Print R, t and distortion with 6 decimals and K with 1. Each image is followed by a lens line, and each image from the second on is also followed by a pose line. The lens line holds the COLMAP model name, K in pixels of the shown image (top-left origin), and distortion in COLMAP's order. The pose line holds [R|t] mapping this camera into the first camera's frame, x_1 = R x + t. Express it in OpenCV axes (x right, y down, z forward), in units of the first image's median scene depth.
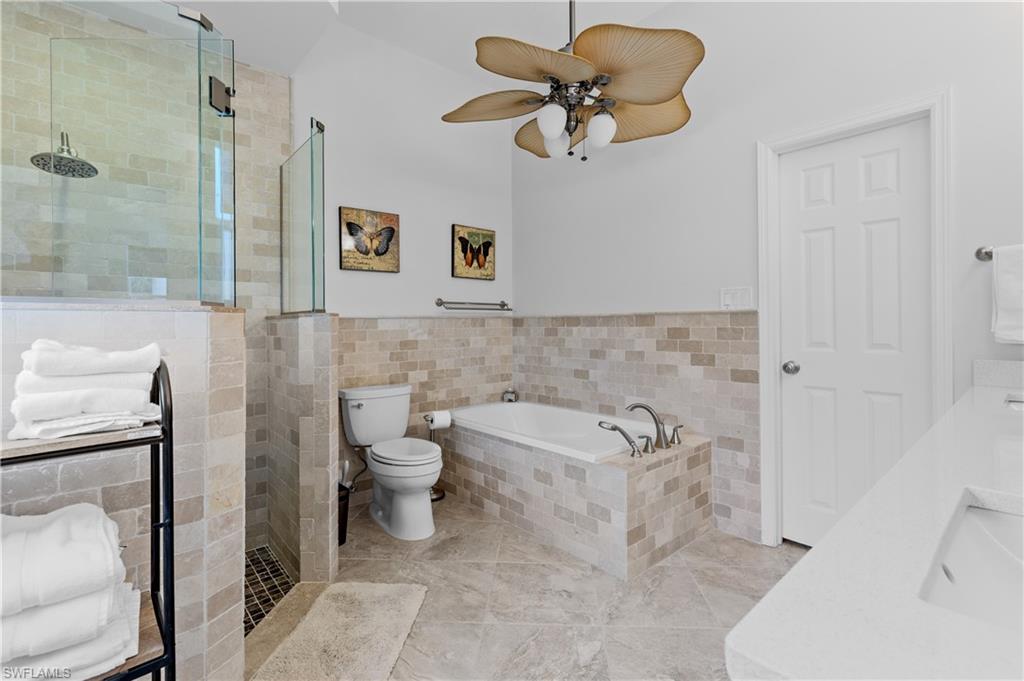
lens RADIAL K [[462.1, 0, 516.1], [0, 462.1, 327.6], [0, 0, 1]] dist [0.003692, 0.000440]
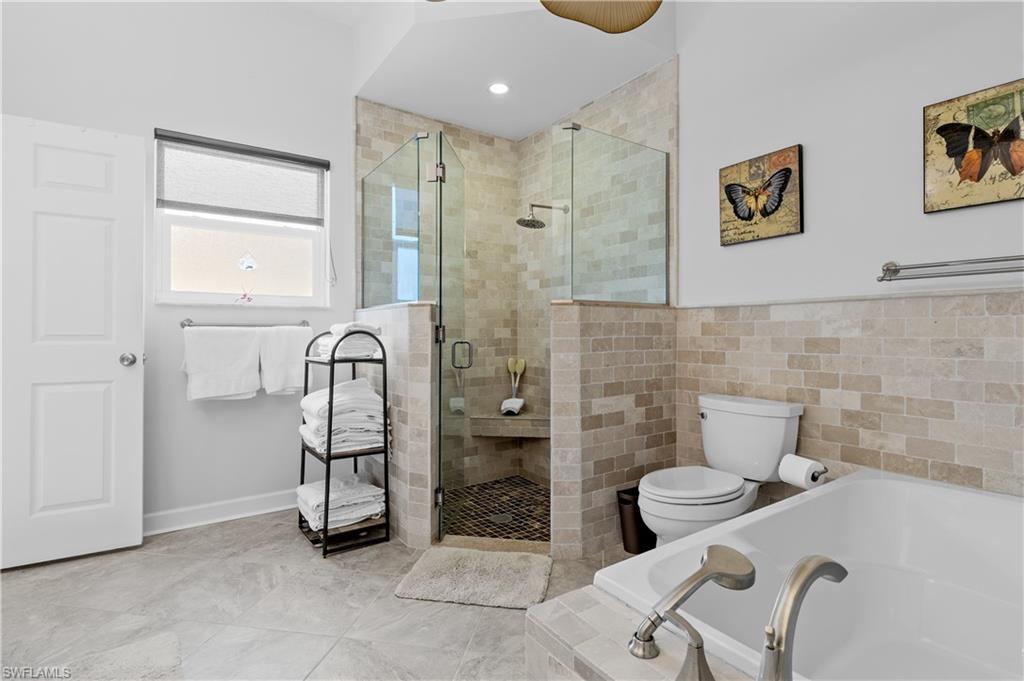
lens RADIAL K [[483.8, 0, 514.1], [0, 483.8, 333.6], [0, 0, 1]] dist [-0.000393, -0.000239]
pose [[-0.102482, 0.013043, -0.994649, 0.462480], [-0.007025, 0.999880, 0.013836, 0.016007], [0.994710, 0.008406, -0.102378, 0.666400]]
